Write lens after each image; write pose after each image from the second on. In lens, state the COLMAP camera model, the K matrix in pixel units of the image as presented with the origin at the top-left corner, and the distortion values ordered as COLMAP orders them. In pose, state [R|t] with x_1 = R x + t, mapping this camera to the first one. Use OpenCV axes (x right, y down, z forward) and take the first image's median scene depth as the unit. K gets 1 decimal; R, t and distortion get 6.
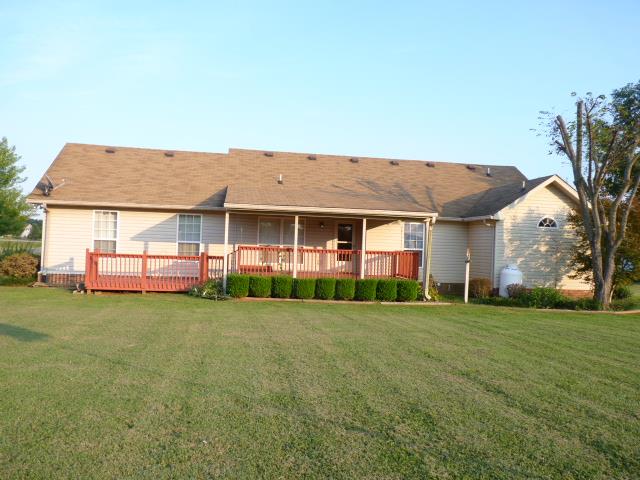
lens RADIAL K [[521.2, 0, 318.5], [0, 521.2, 240.8], [0, 0, 1]] dist [-0.002938, -0.010467]
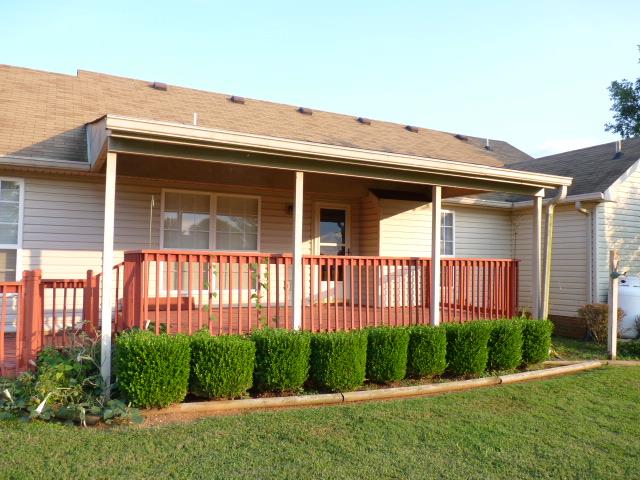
lens RADIAL K [[521.2, 0, 322.1], [0, 521.2, 243.8], [0, 0, 1]] dist [-0.002938, -0.010467]
pose [[0.950629, -0.009584, 0.310183, -0.128617], [0.016091, 0.999701, -0.018428, 0.012091], [-0.309913, 0.022509, 0.950498, 0.545421]]
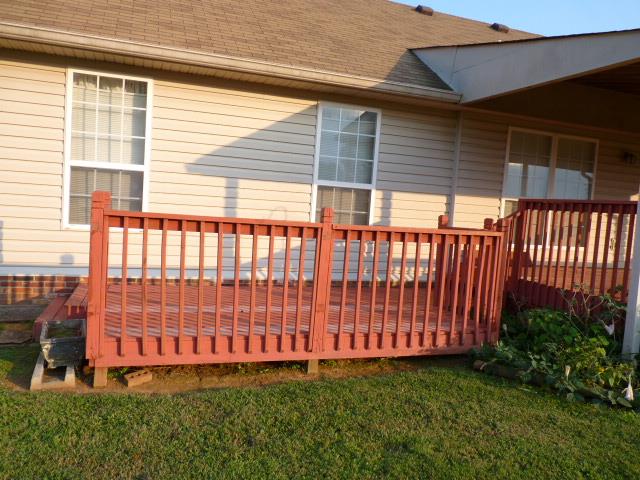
lens RADIAL K [[521.2, 0, 320.0], [0, 521.2, 237.7], [0, 0, 1]] dist [-0.002938, -0.010467]
pose [[0.983210, 0.020867, 0.181282, -0.336127], [-0.036787, 0.995709, 0.084909, 0.008819], [-0.178732, -0.090152, 0.979759, 0.654479]]
